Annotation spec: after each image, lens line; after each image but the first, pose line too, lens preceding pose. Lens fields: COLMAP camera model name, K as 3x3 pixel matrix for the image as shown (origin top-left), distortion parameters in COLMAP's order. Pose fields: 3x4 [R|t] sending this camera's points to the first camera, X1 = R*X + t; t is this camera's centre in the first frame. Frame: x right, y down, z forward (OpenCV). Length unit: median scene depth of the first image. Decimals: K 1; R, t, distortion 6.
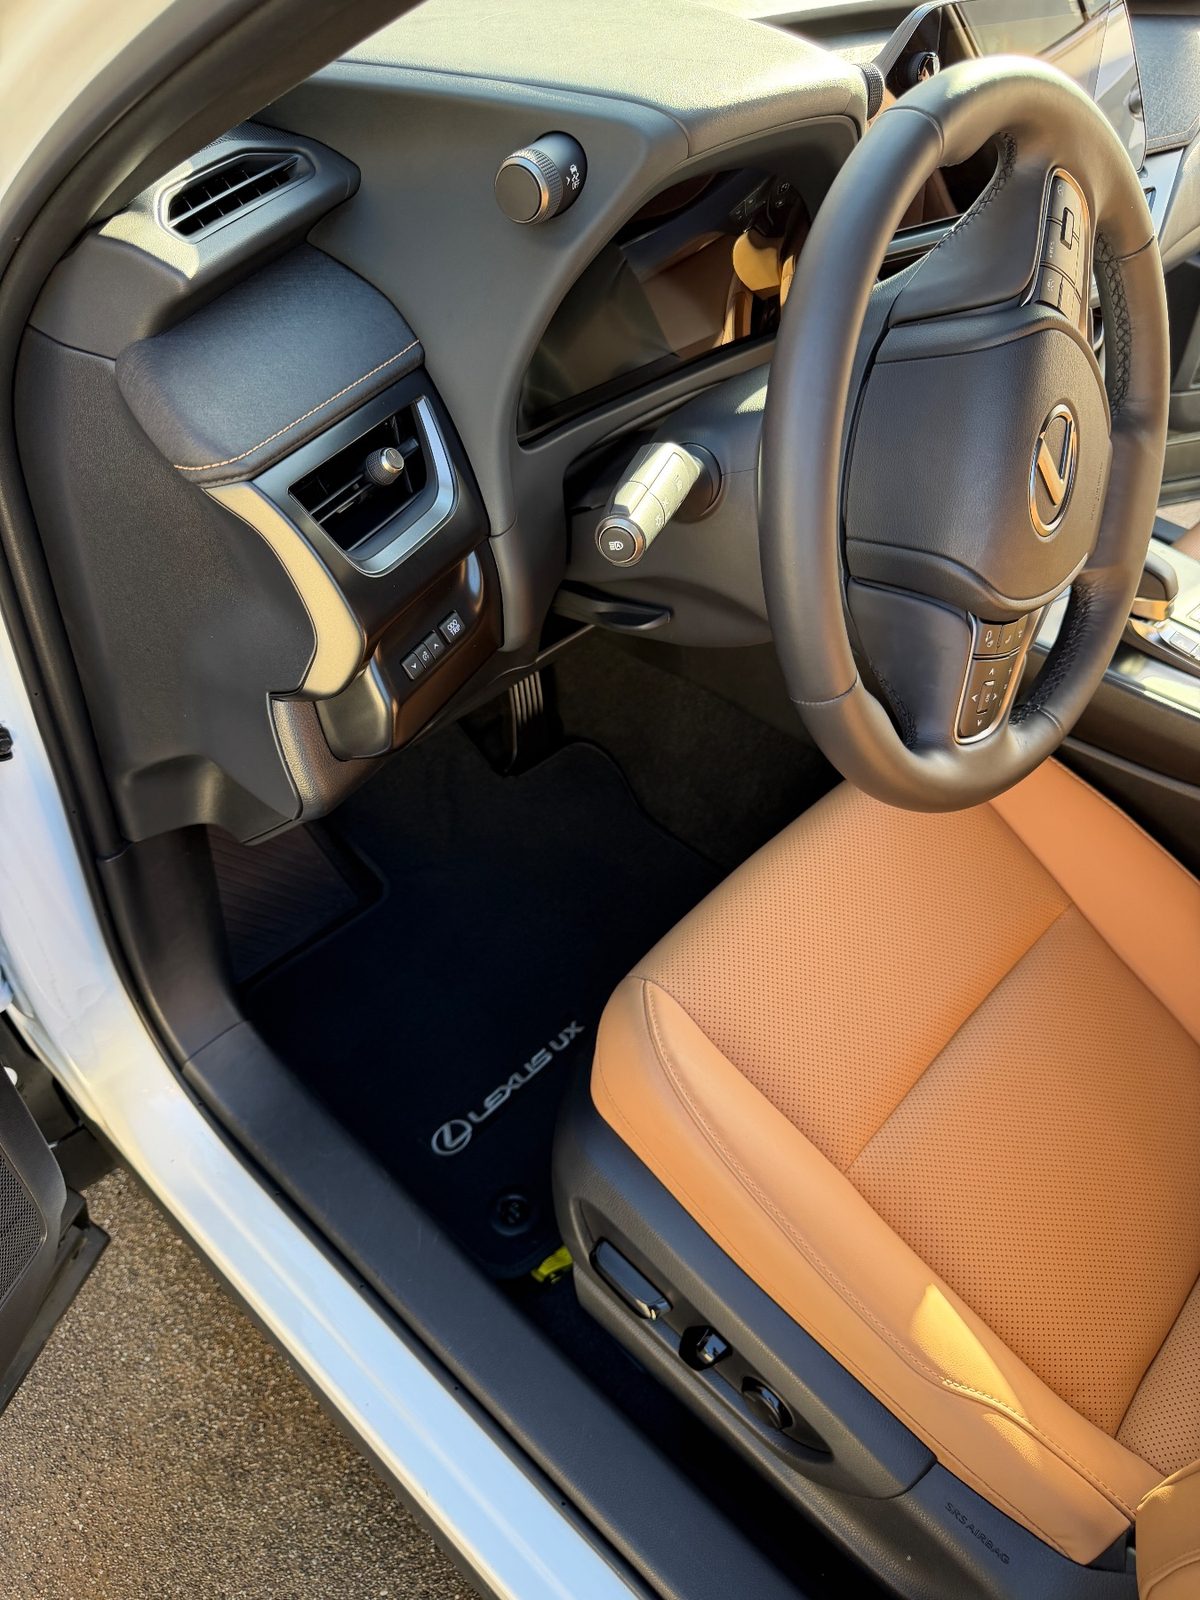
lens RADIAL K [[1140.6, 0, 600.0], [0, 1140.6, 800.0], [0, 0, 1]] dist [-0.005970, -0.025077]
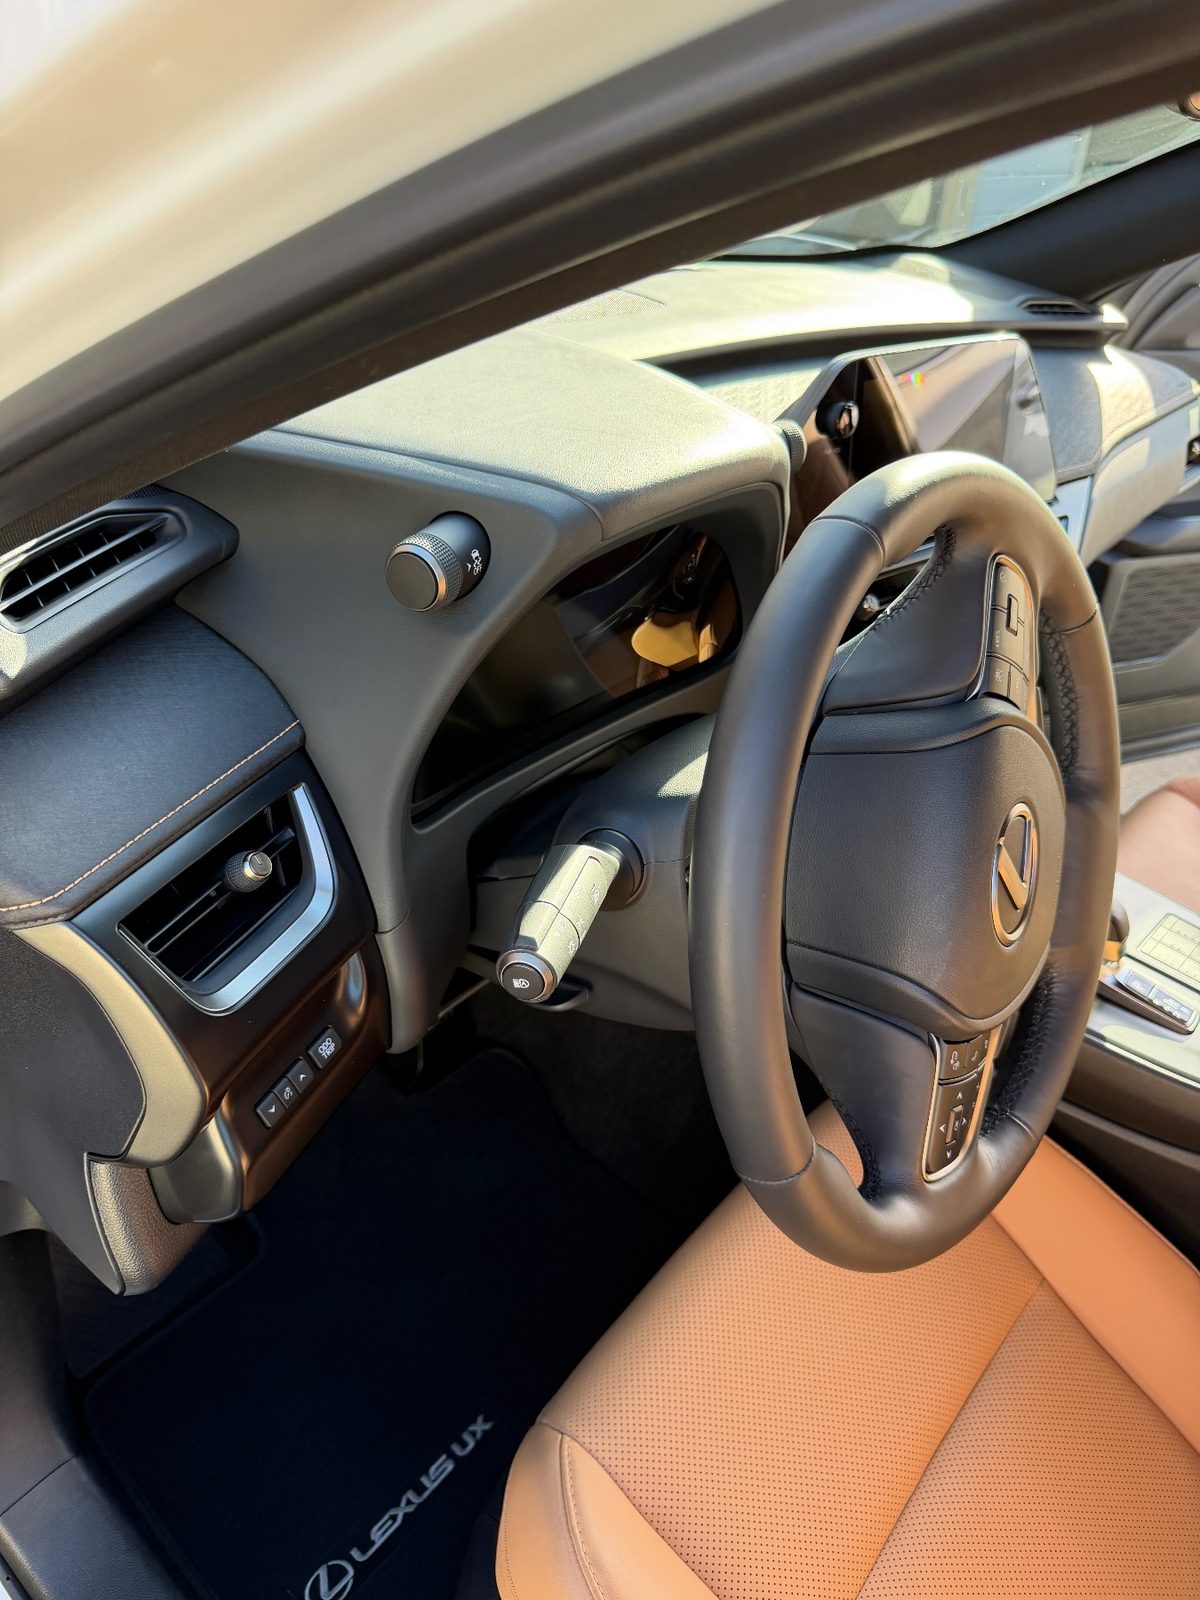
lens RADIAL K [[1149.8, 0, 611.3], [0, 1149.8, 803.2], [0, 0, 1]] dist [0.002135, -0.047746]
pose [[0.997177, 0.004166, 0.074969, 0.015111], [0.010161, 0.981788, -0.189706, -0.166718], [-0.074394, 0.189932, 0.978975, 0.125375]]
